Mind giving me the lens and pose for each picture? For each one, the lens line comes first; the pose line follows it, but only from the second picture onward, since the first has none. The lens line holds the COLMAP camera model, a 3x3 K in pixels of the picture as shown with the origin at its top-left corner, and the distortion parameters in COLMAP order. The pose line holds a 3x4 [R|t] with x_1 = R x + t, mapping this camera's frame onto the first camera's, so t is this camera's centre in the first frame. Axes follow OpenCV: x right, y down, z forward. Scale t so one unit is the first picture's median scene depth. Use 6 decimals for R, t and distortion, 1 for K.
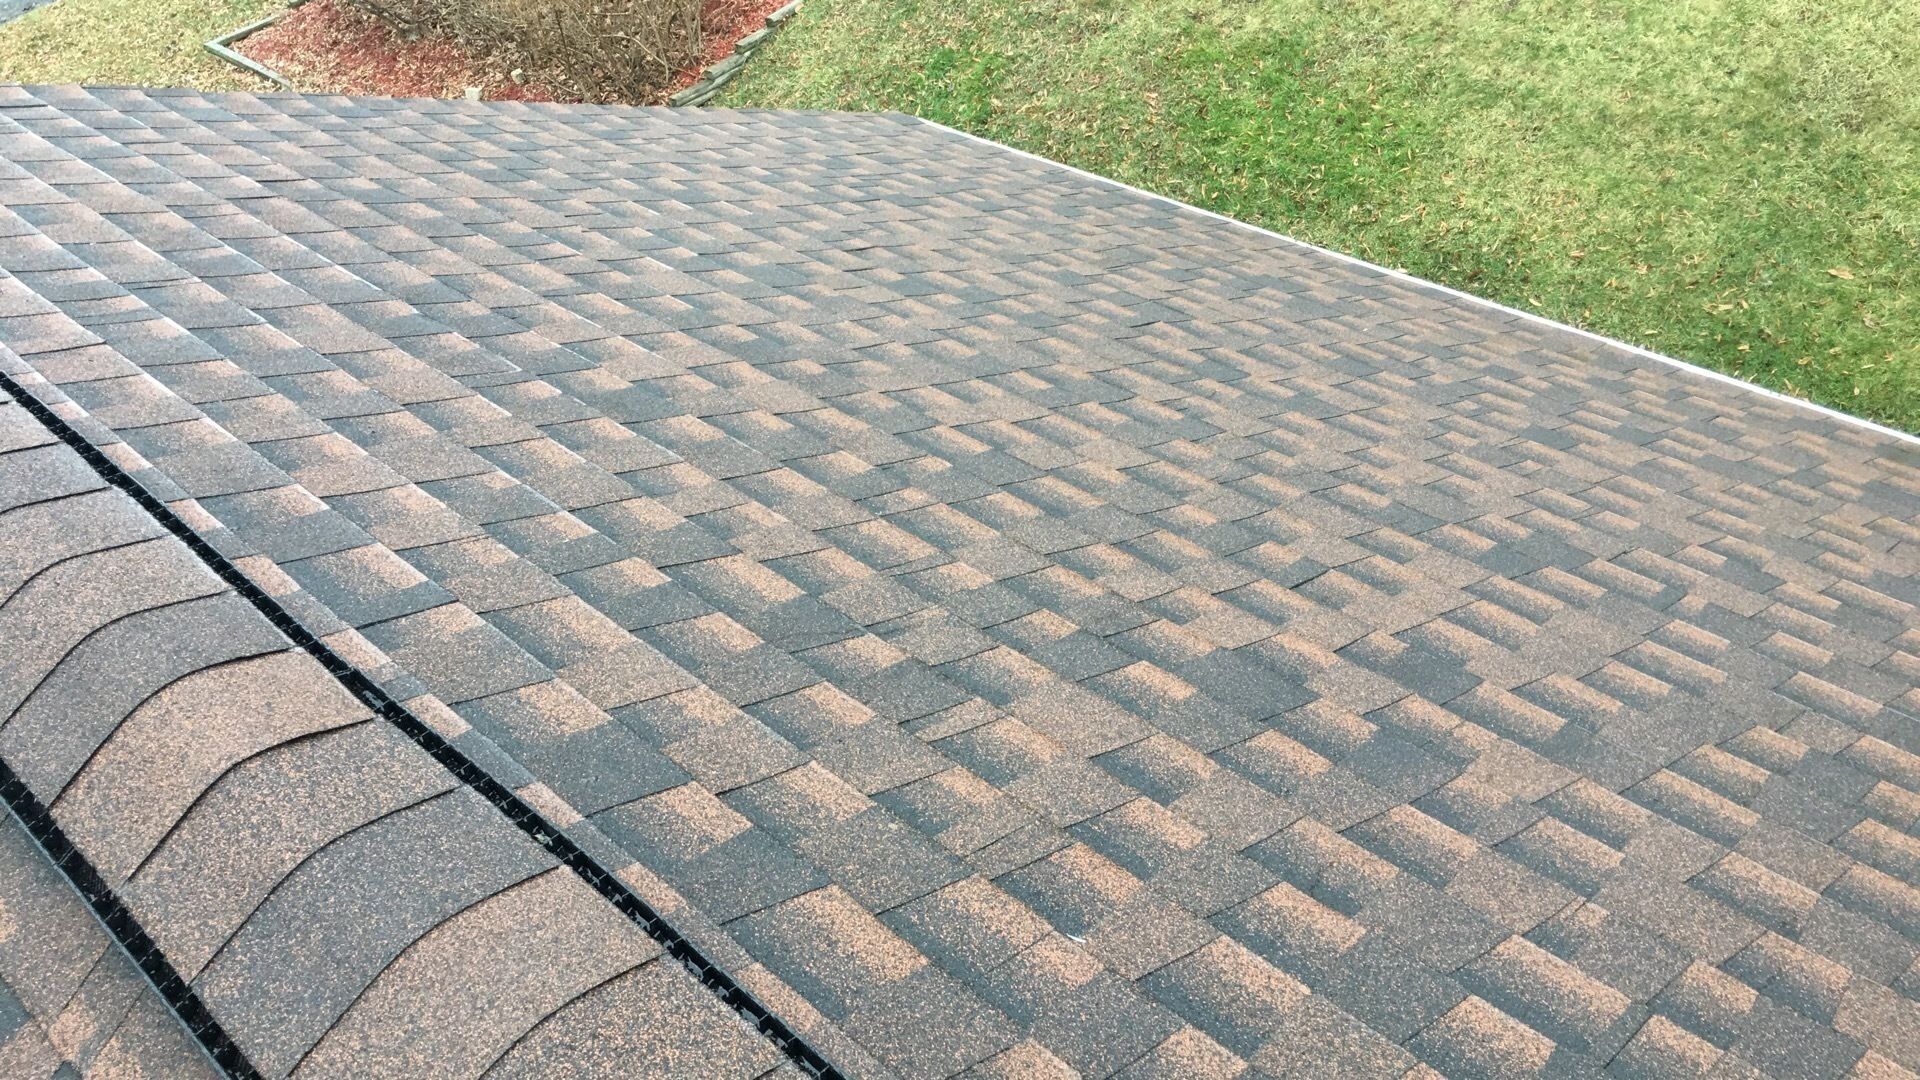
lens RADIAL K [[1636.2, 0, 960.0], [0, 1636.2, 540.0], [0, 0, 1]] dist [0.091157, -0.134906]
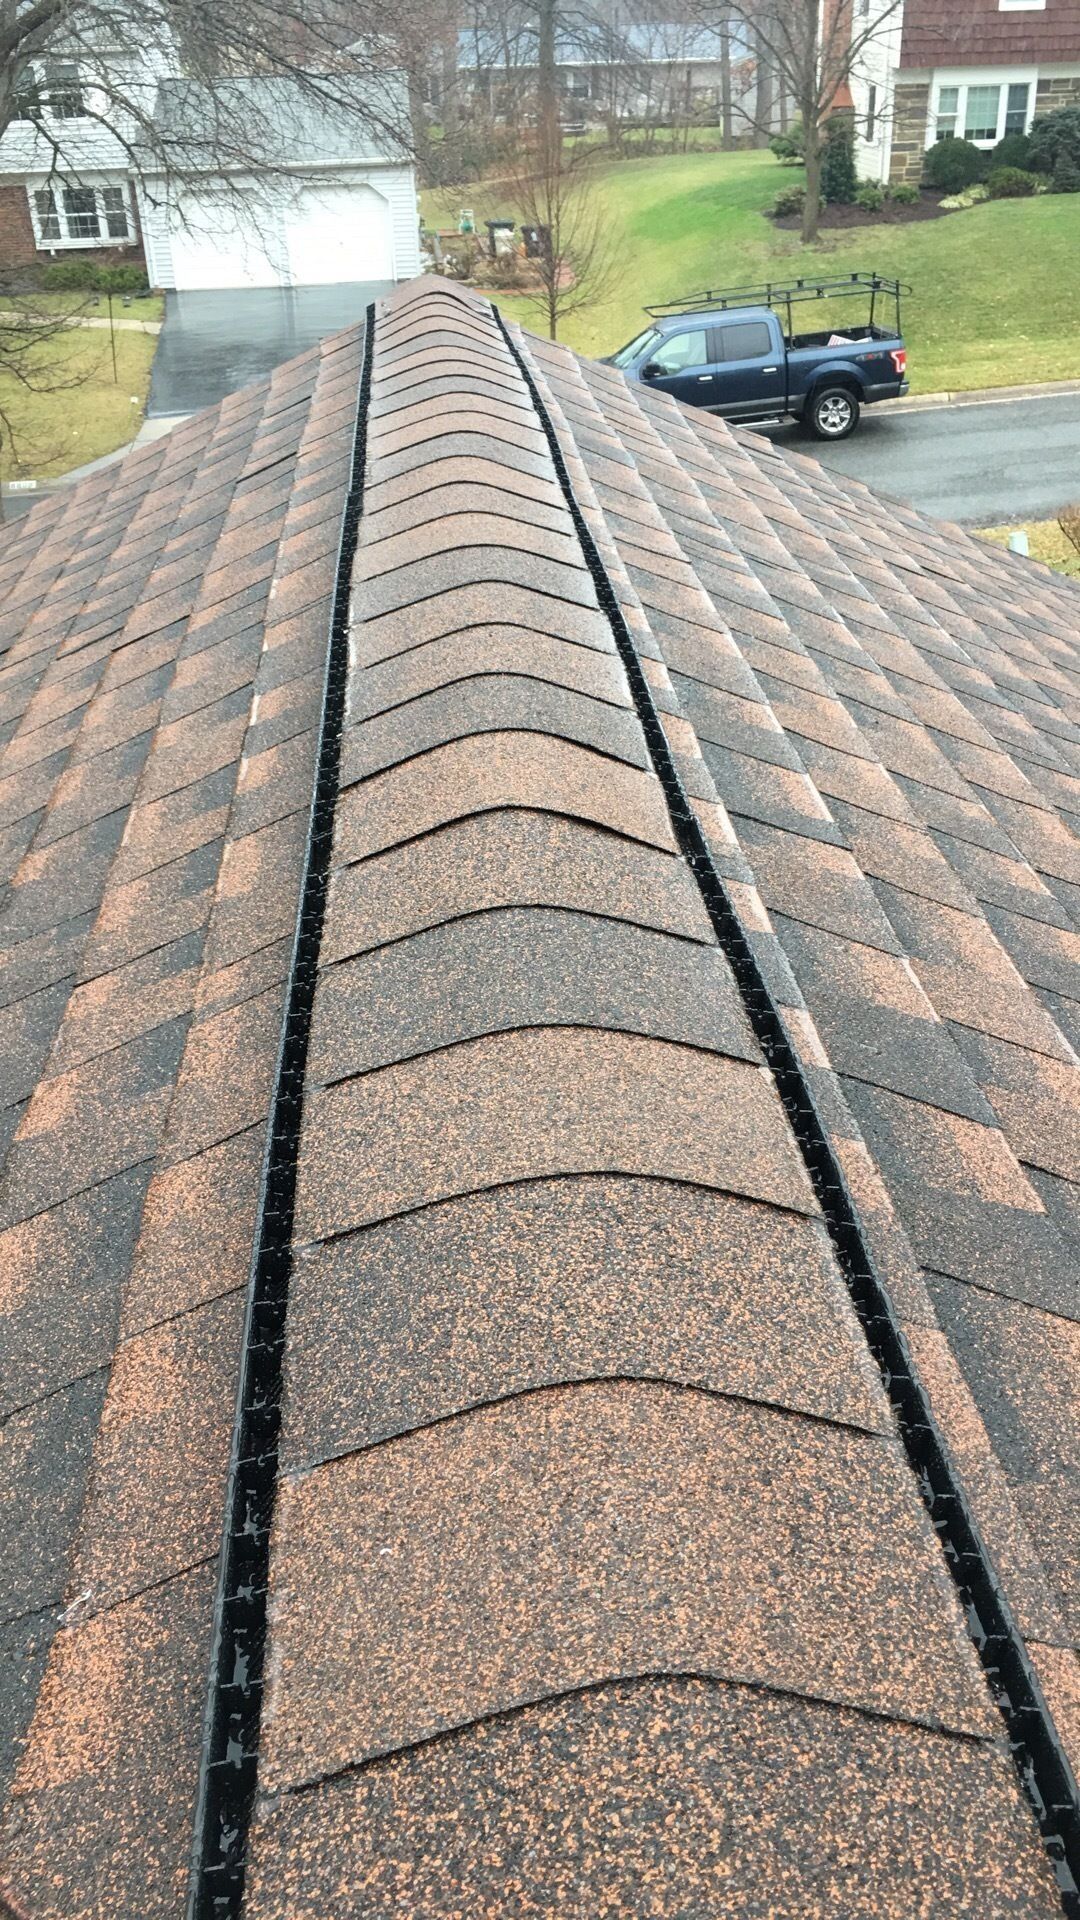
lens RADIAL K [[1636.2, 0, 540.0], [0, 1636.2, 960.0], [0, 0, 1]] dist [0.091157, -0.134906]
pose [[0.741061, 0.415900, -0.527121, 0.030722], [-0.480329, 0.876931, 0.016624, 0.173088], [0.469162, 0.240872, 0.849628, 0.322038]]
